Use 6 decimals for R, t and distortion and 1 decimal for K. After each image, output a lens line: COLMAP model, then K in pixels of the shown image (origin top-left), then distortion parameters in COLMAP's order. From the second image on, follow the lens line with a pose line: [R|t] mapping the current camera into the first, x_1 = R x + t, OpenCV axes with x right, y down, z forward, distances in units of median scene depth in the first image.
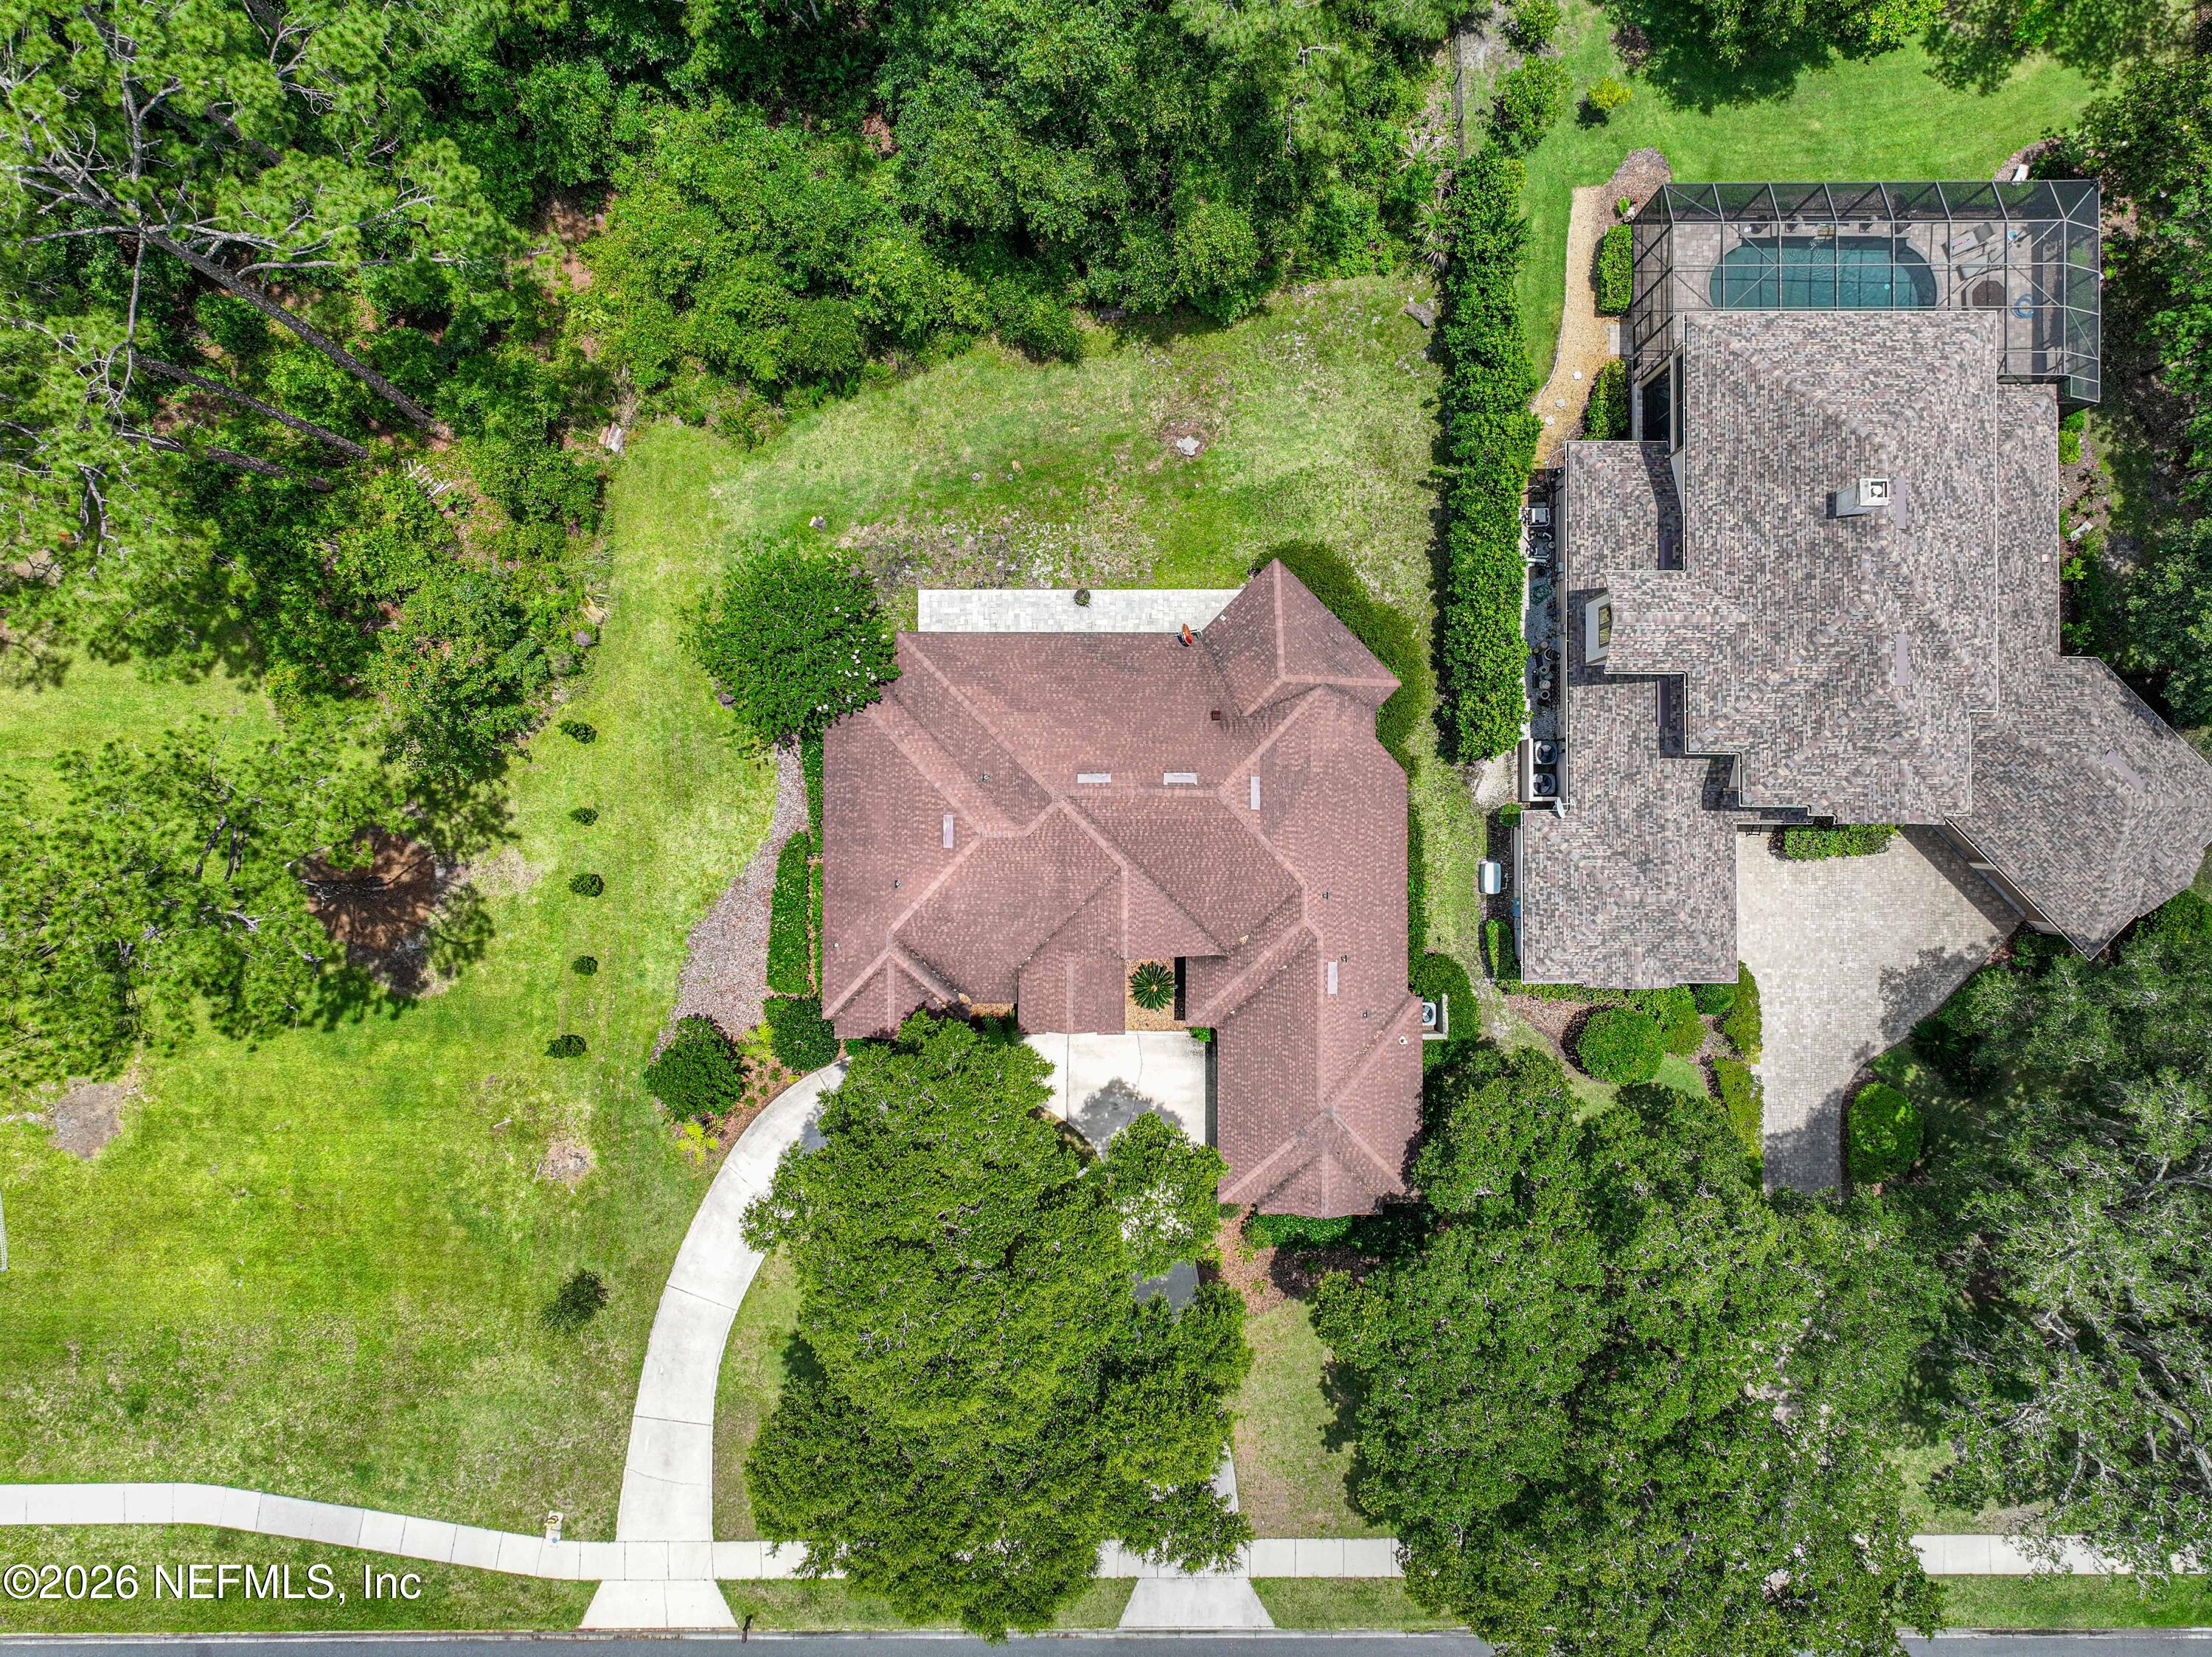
lens RADIAL K [[1558.6, 0, 1122.9], [0, 1558.6, 828.0], [0, 0, 1]] dist [0.034554, 0.000602]
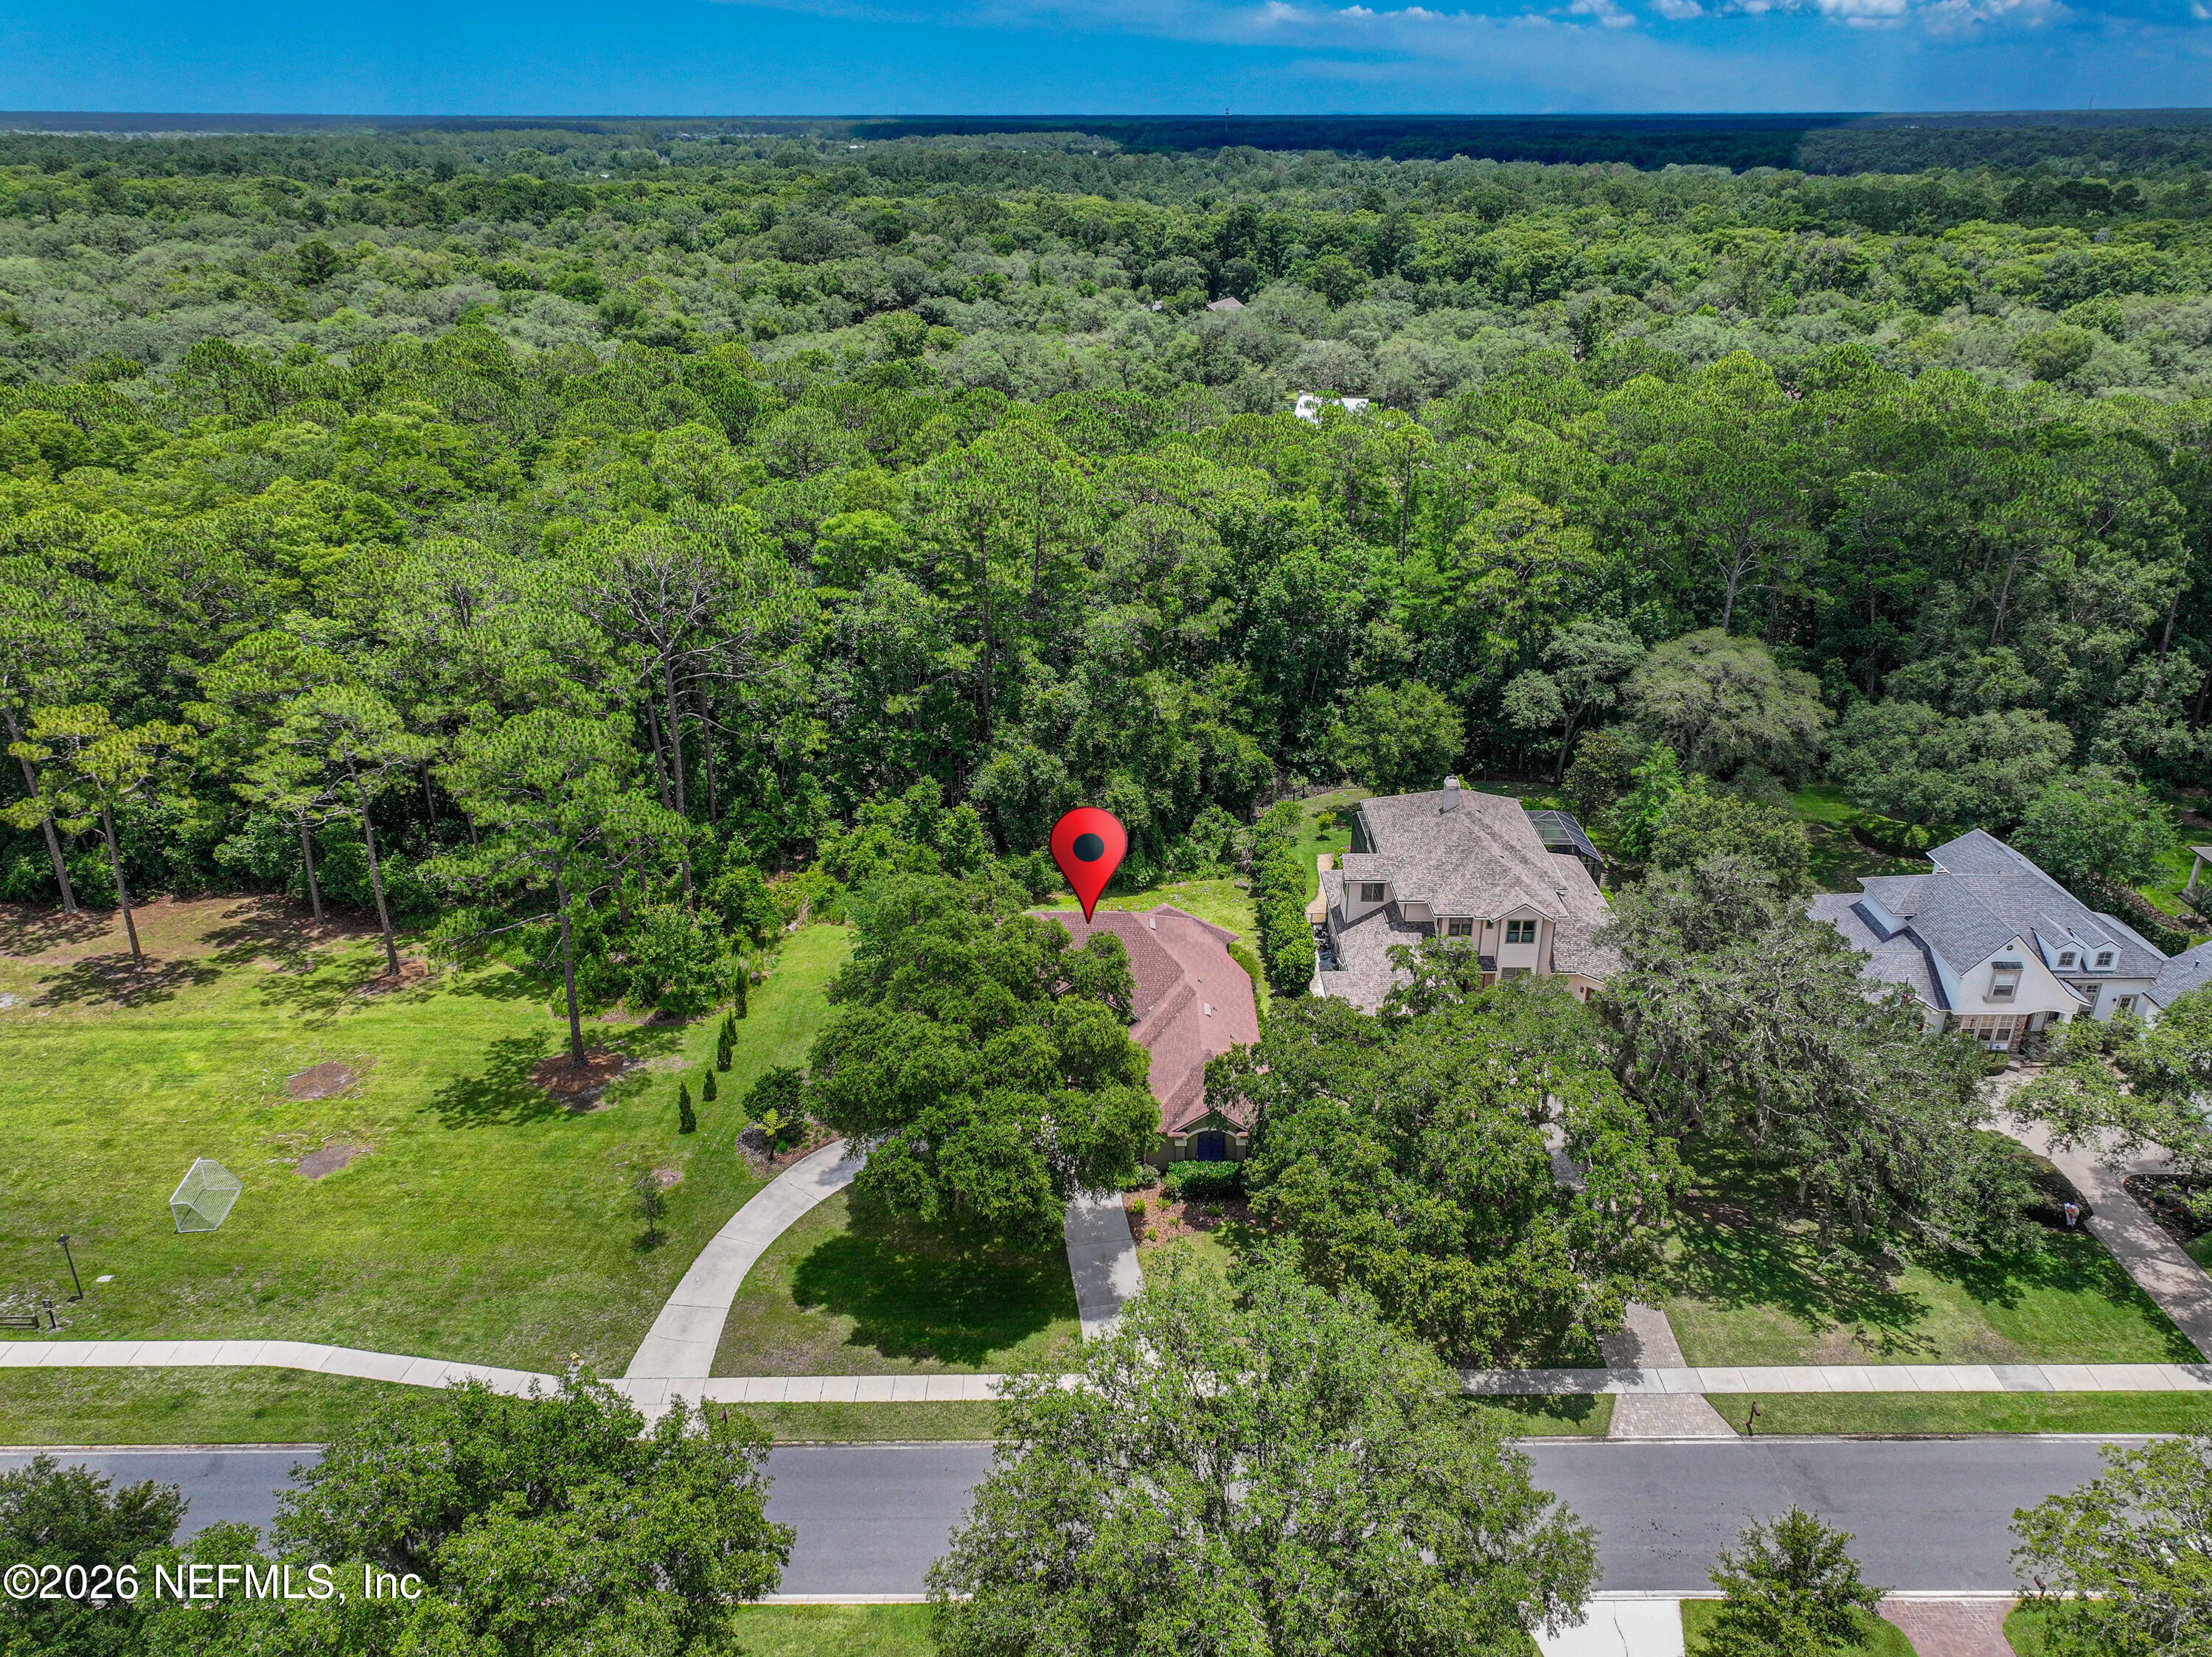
lens RADIAL K [[1558.6, 0, 1100.6], [0, 1558.6, 823.5], [0, 0, 1]] dist [0.034554, 0.000602]
pose [[0.999978, -0.004238, -0.005005, 0.031711], [-0.002746, 0.422383, -0.906413, 1.314941], [0.005956, 0.906407, 0.422362, 0.155122]]
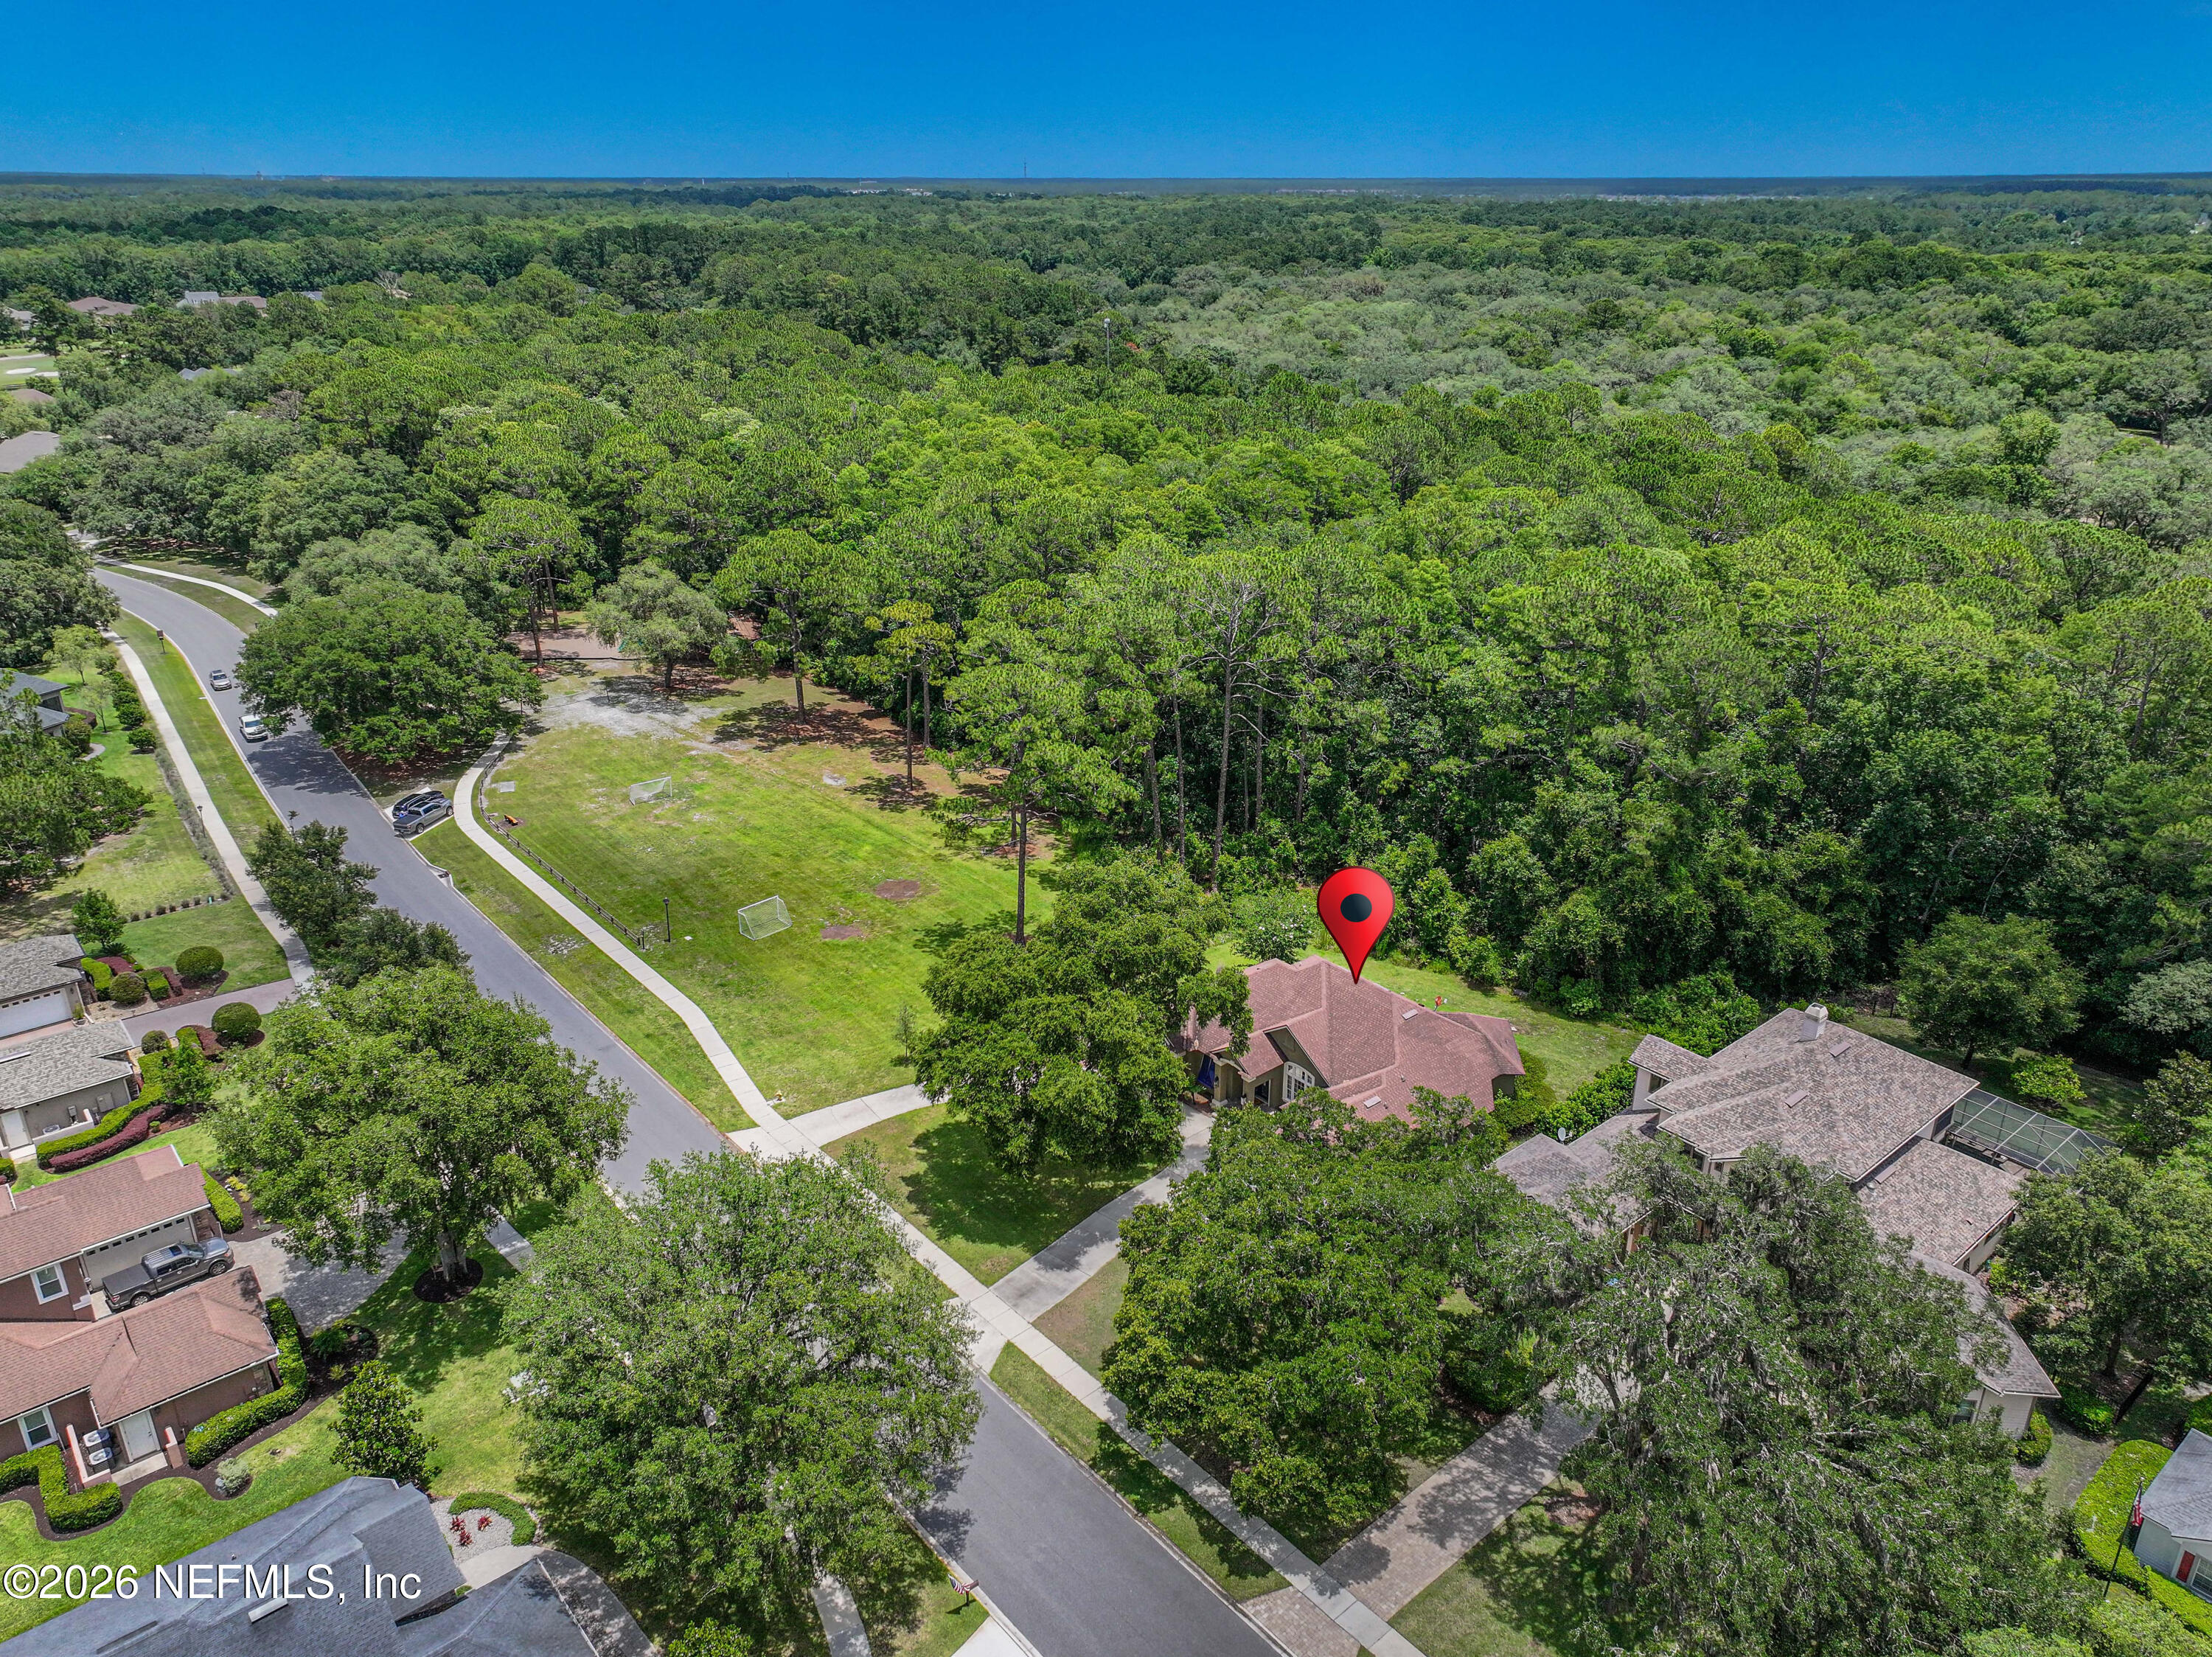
lens RADIAL K [[1558.6, 0, 1104.4], [0, 1558.6, 831.8], [0, 0, 1]] dist [0.034554, 0.000602]
pose [[0.635127, 0.290281, -0.715786, 0.926004], [-0.772207, 0.259764, -0.579845, 1.042858], [0.017617, 0.921010, 0.389140, 0.124555]]
